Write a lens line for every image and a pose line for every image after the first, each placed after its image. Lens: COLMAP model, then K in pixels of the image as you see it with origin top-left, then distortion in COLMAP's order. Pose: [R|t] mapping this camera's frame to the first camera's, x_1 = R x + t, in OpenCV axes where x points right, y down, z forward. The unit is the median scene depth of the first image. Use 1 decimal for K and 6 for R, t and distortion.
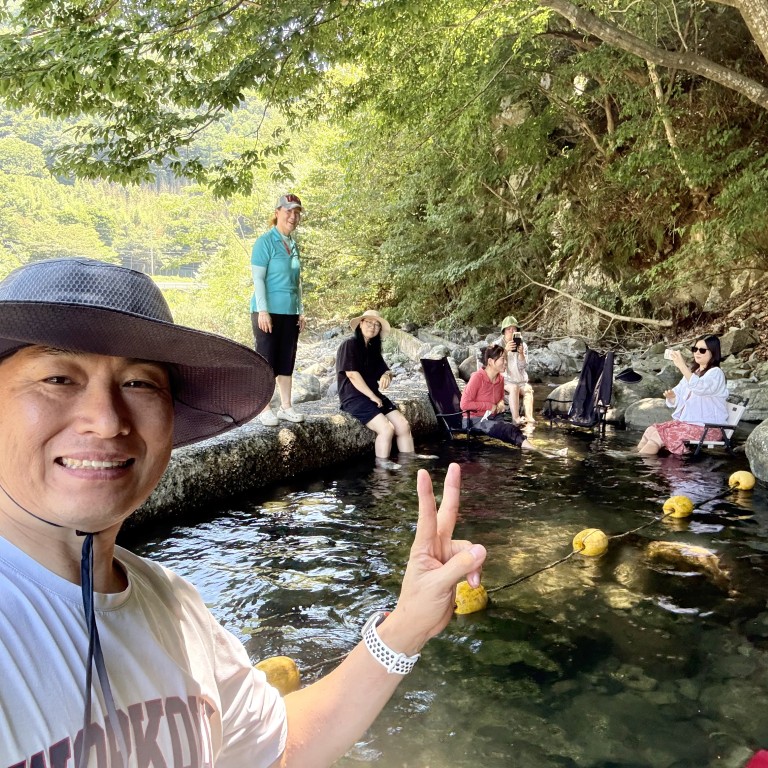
lens RADIAL K [[751.3, 0, 344.5], [0, 751.3, 385.2], [0, 0, 1]] dist [0.131075, -0.170056]
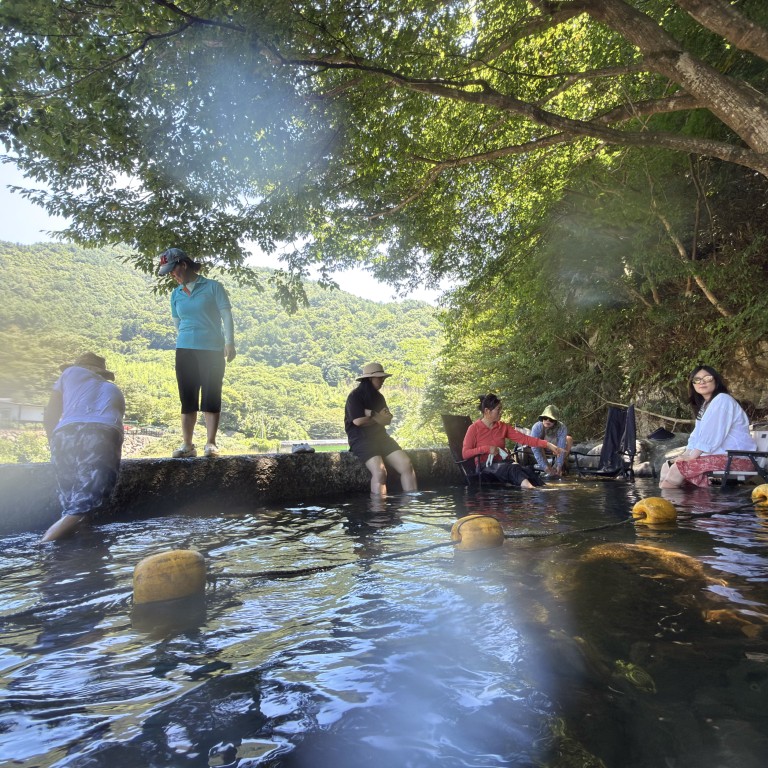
lens RADIAL K [[462.5, 0, 384.0], [0, 462.5, 384.0], [0, 0, 1]] dist [0.001458, 0.002227]
pose [[0.960576, -0.072887, -0.268294, 0.101122], [-0.002089, 0.963103, -0.269126, 0.052471], [0.278010, 0.259077, 0.924981, 0.157385]]
